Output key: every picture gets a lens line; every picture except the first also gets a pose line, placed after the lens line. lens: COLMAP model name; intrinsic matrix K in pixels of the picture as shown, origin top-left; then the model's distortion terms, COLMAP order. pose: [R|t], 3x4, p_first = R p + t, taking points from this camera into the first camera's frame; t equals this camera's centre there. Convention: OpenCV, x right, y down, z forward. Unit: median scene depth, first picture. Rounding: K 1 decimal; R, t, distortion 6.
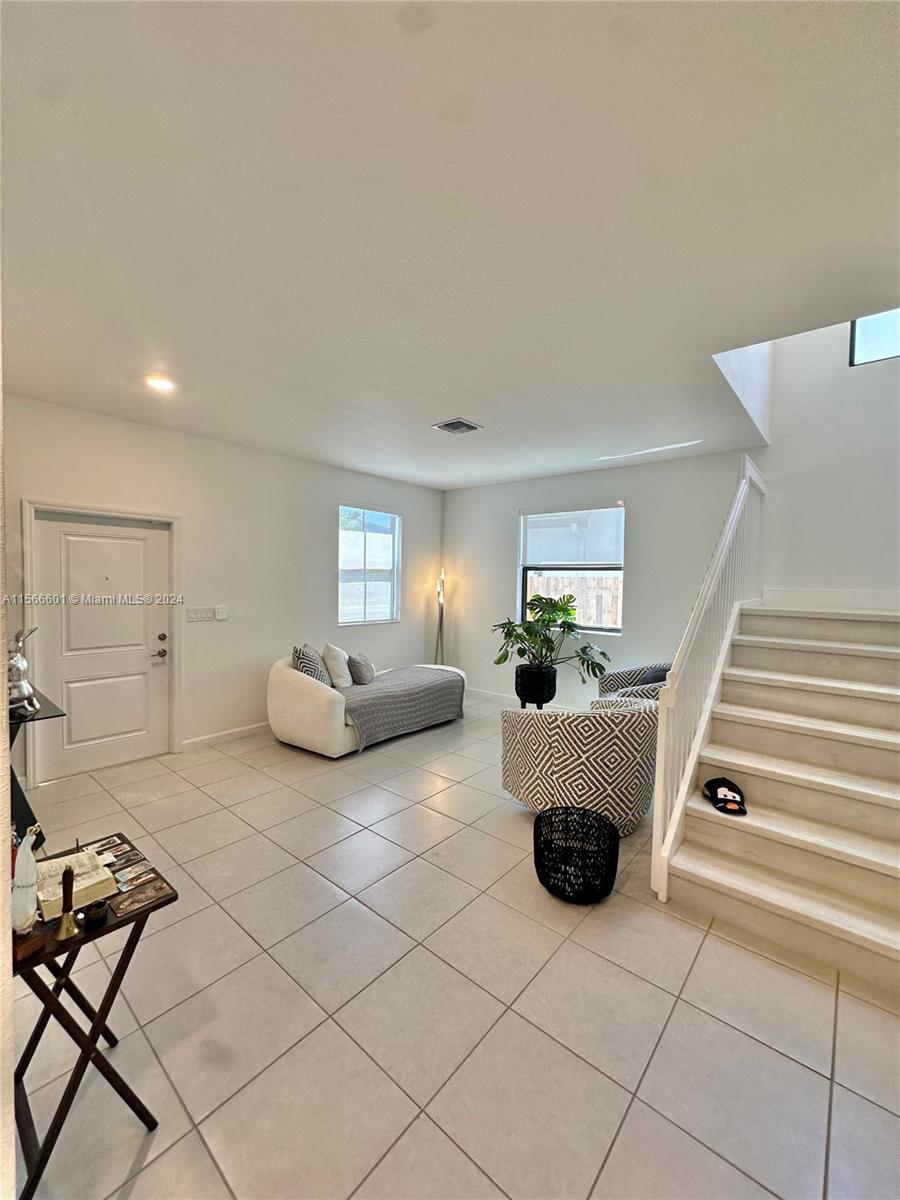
lens RADIAL K [[484.1, 0, 450.0], [0, 484.1, 600.0], [0, 0, 1]] dist [-0.000901, 0.000107]
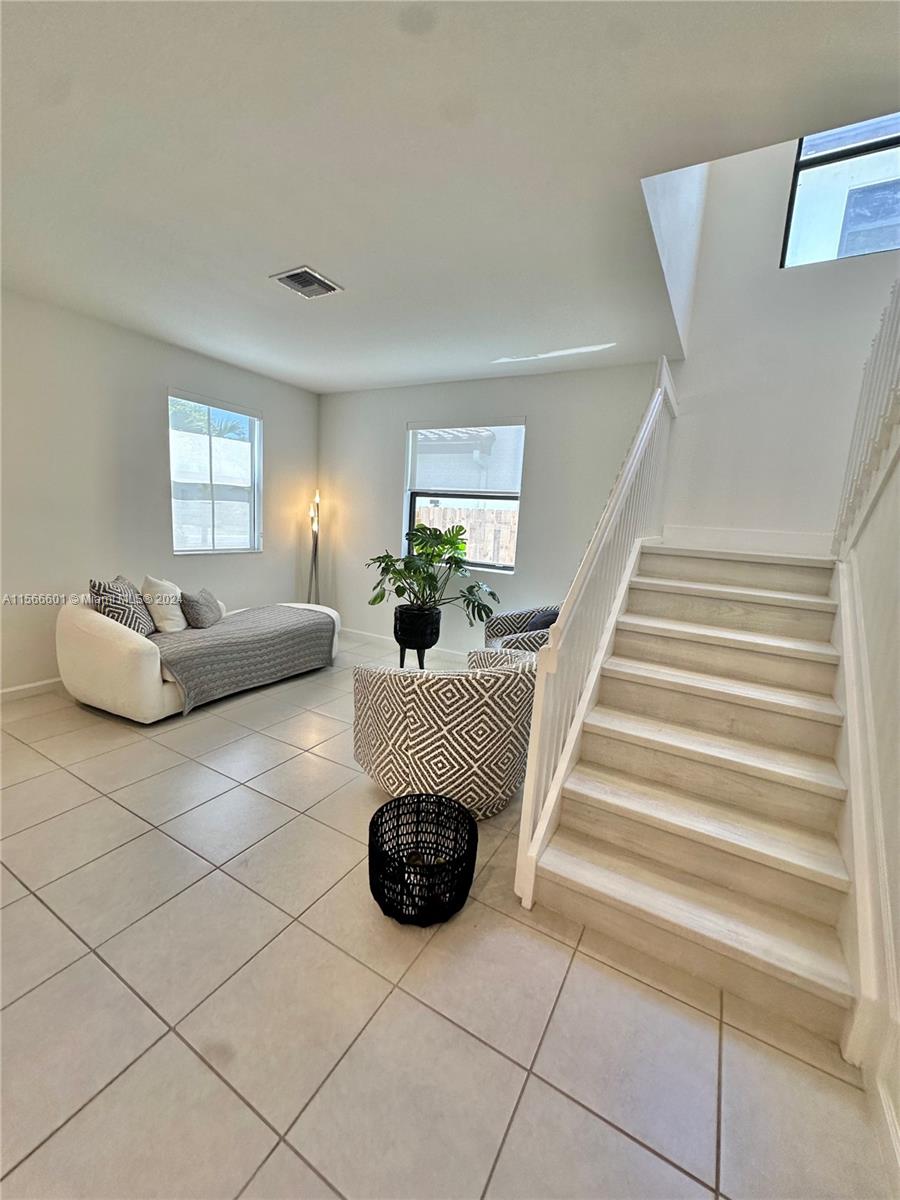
lens RADIAL K [[479.9, 0, 450.0], [0, 479.9, 600.0], [0, 0, 1]] dist [-0.000830, -0.000161]
pose [[0.983492, 0.010913, 0.180622, 0.129309], [-0.035018, 0.990789, 0.130811, 0.015164], [-0.177531, -0.134977, 0.974815, 0.248459]]
